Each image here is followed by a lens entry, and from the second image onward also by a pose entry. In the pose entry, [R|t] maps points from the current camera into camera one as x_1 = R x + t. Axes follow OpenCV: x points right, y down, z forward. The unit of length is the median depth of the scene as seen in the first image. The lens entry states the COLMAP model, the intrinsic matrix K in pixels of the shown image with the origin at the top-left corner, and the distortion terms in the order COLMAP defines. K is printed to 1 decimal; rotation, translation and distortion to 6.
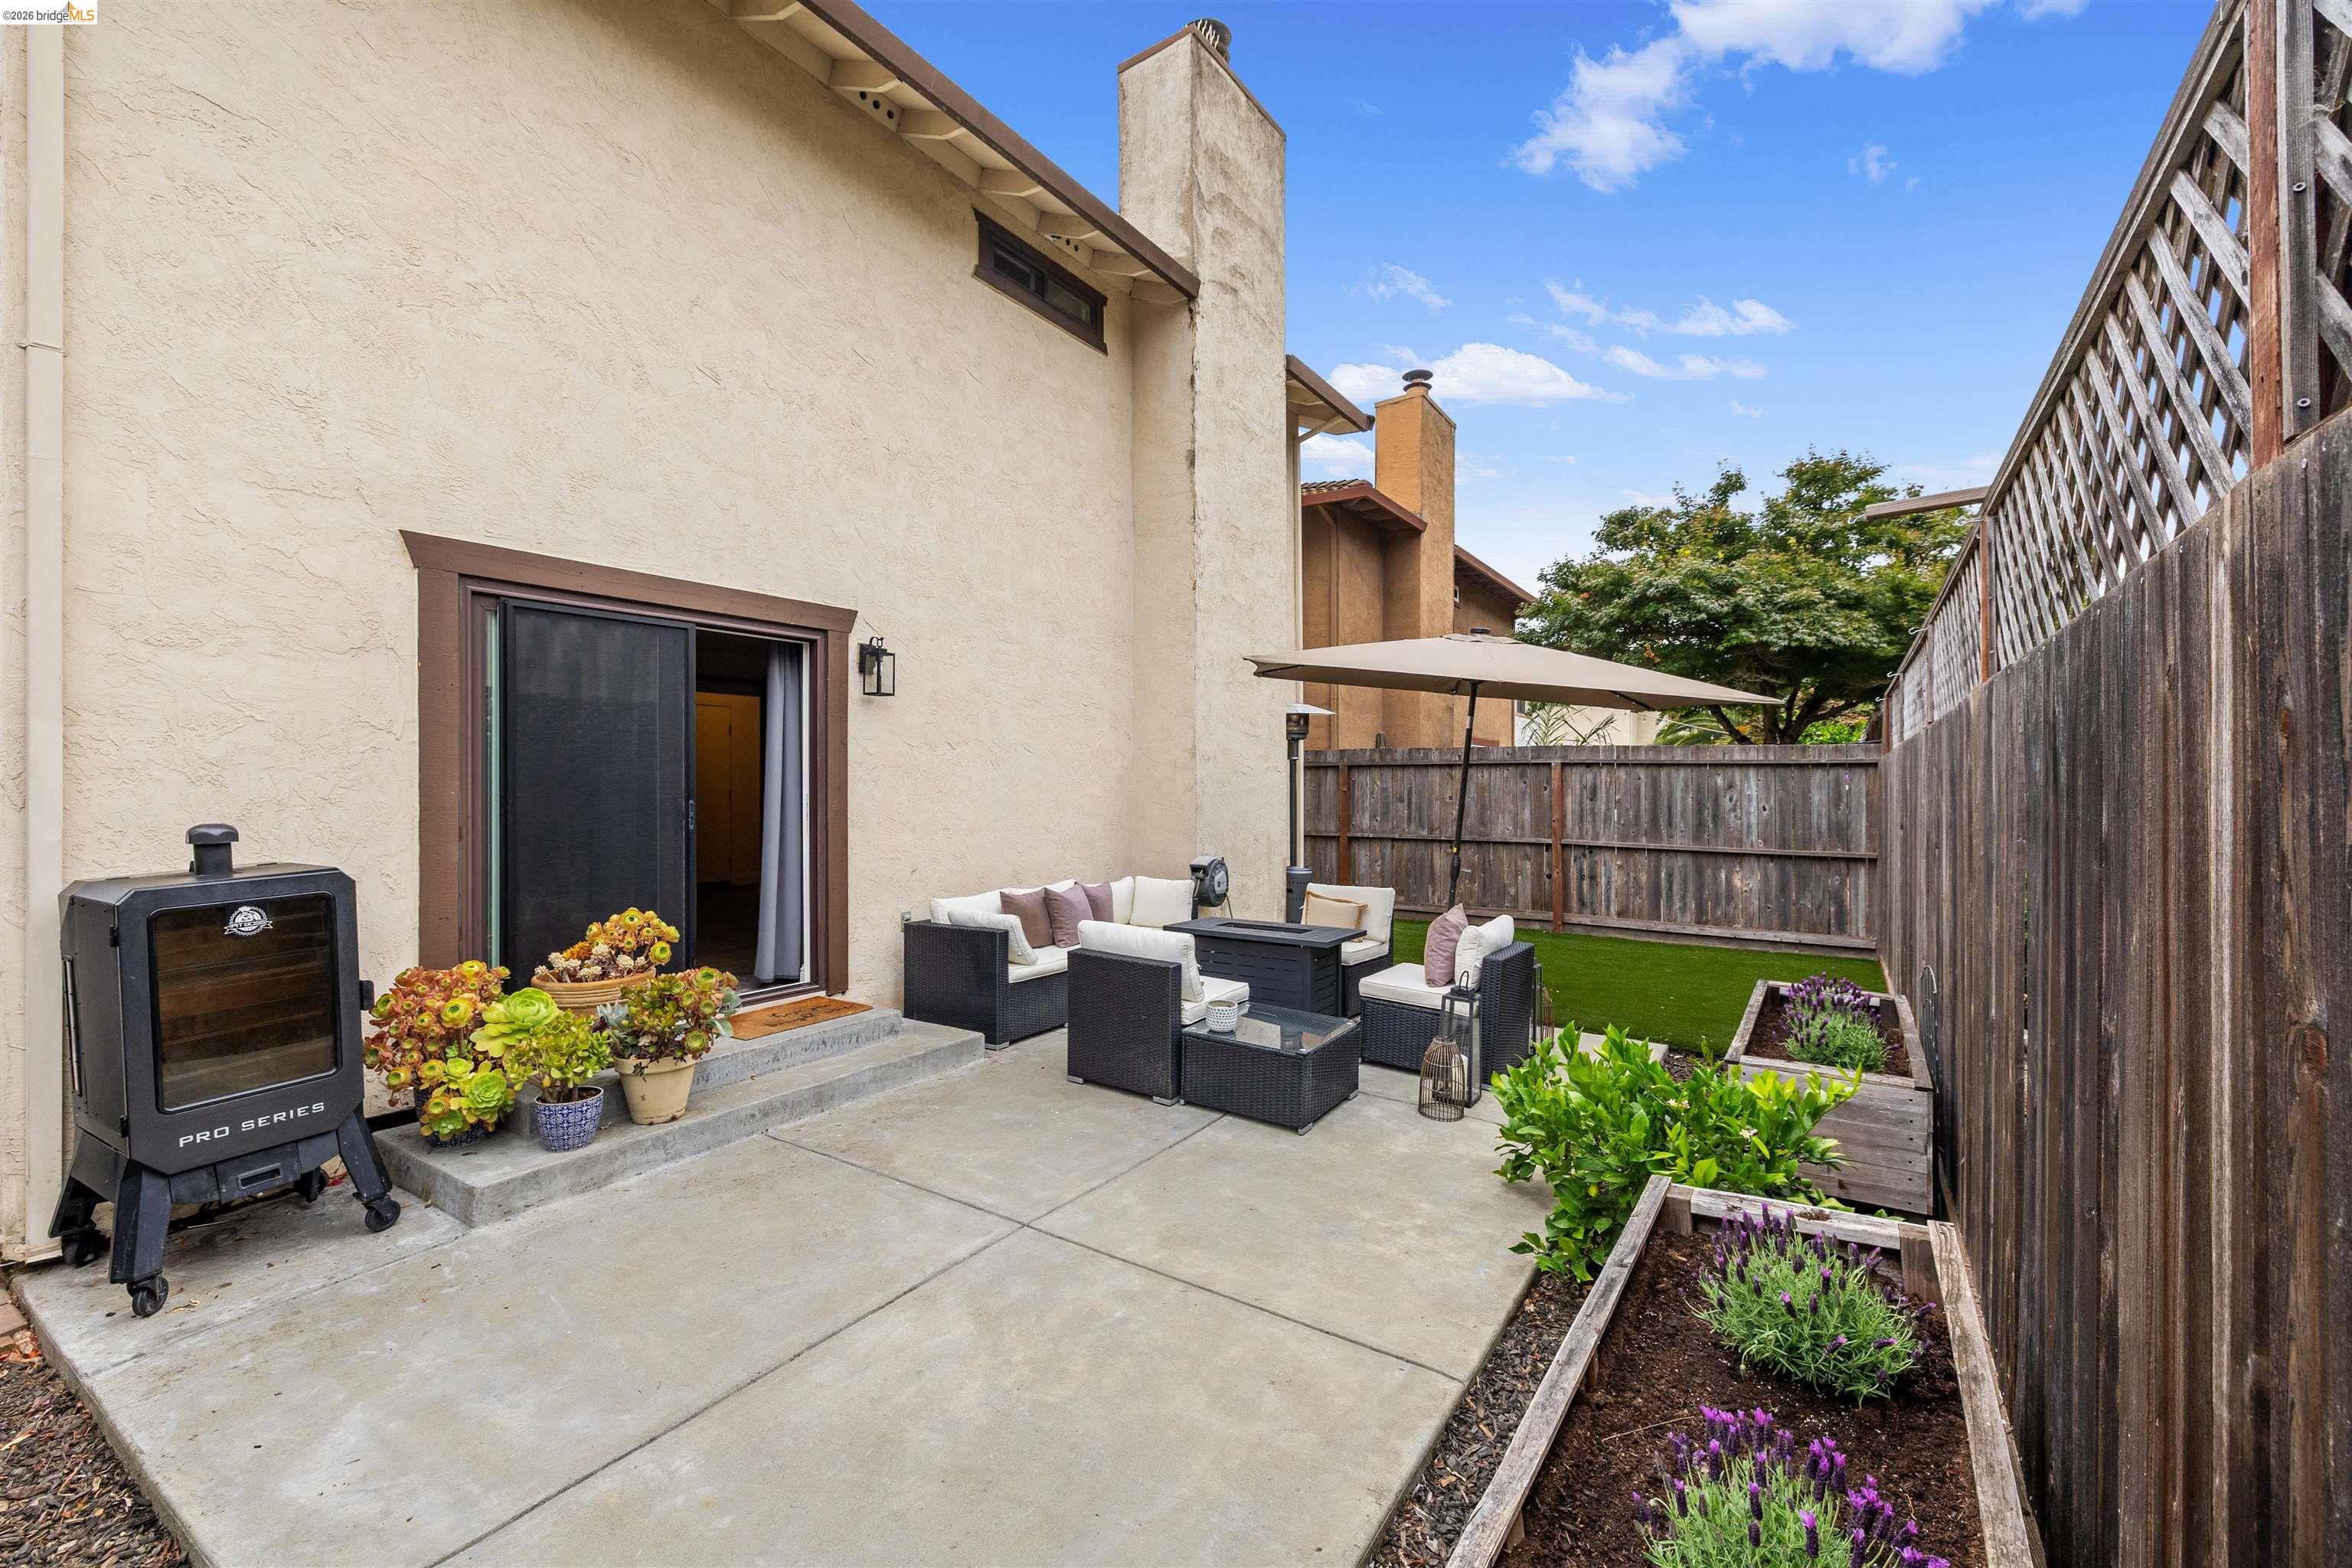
lens RADIAL K [[1000.0, 0, 1158.3], [0, 1000.0, 791.0], [0, 0, 1]] dist [0.009776, -0.000214]
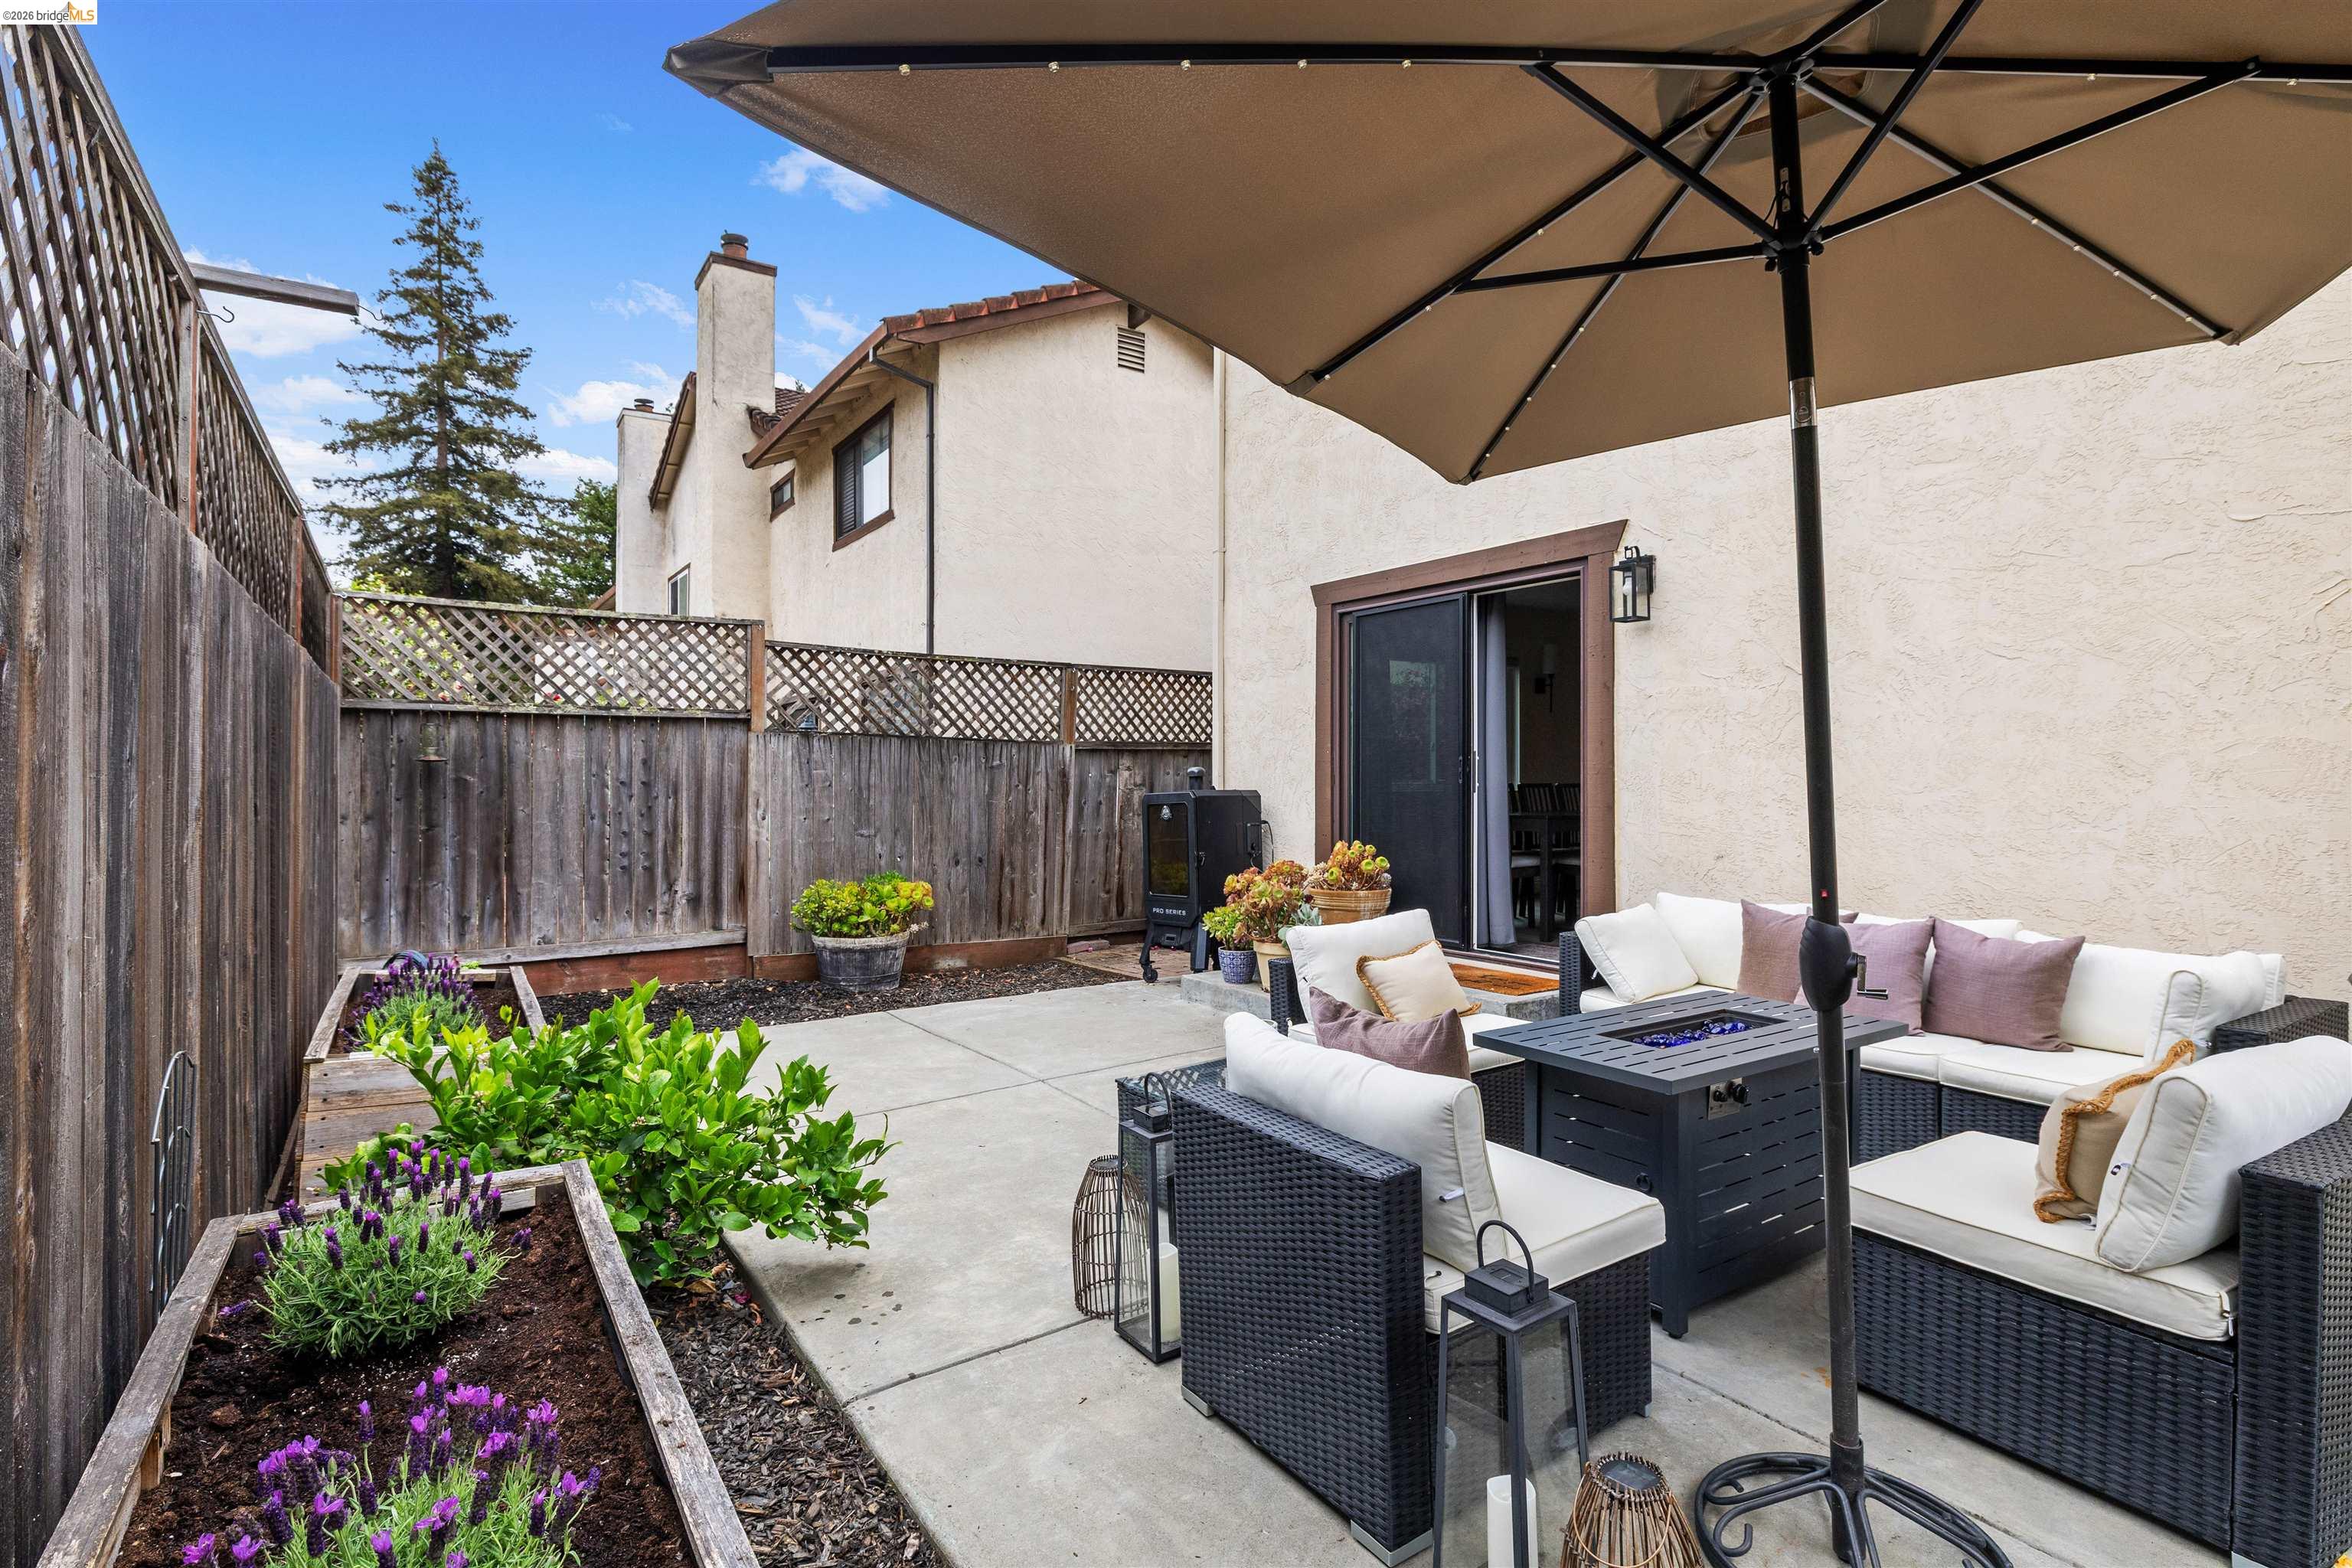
lens RADIAL K [[1149.1, 0, 1170.5], [0, 1149.1, 772.6], [0, 0, 1]] dist [-0.005115, 0.005885]
pose [[-0.380652, -0.005706, -0.924701, 0.600831], [-0.008230, 0.999962, -0.002783, 0.024672], [0.924682, 0.006551, -0.380685, 0.890395]]
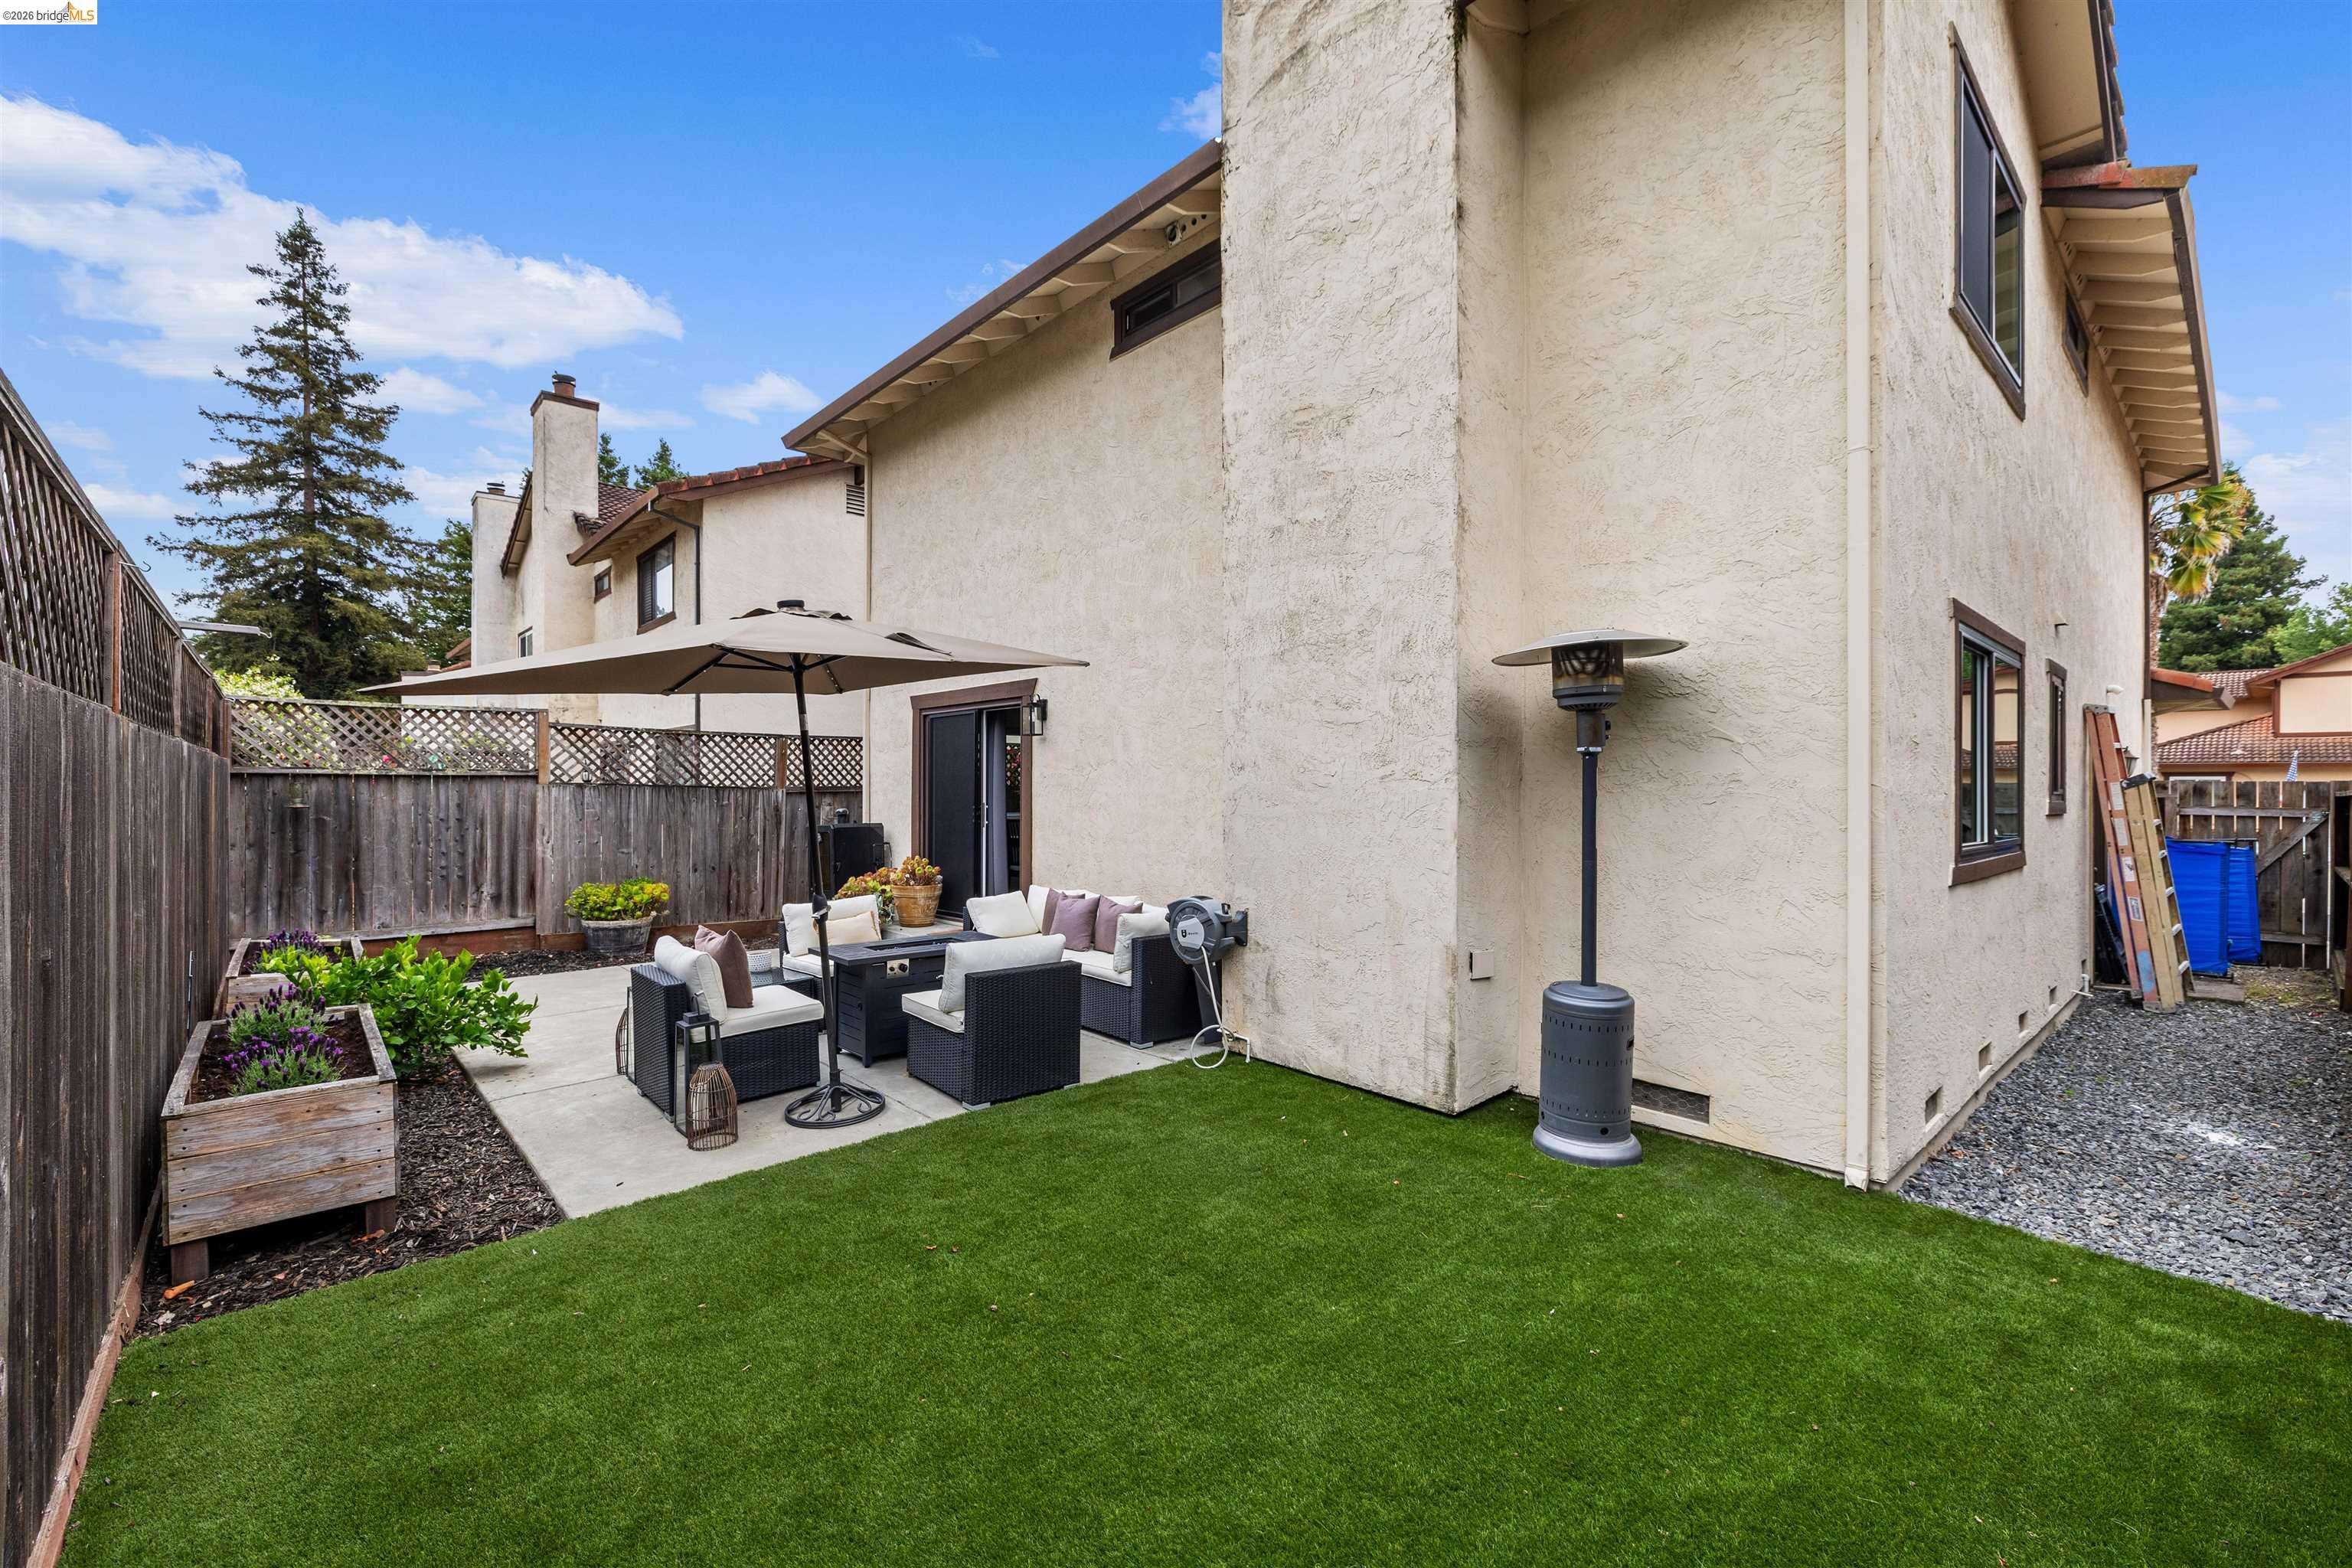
lens RADIAL K [[1000.0, 0, 1158.3], [0, 1000.0, 791.0], [0, 0, 1]] dist [0.009776, -0.000214]
pose [[-0.253834, -0.000637, -0.967247, 0.918325], [-0.009989, 0.999948, 0.001963, -0.019088], [0.967196, 0.010160, -0.253828, 1.349457]]
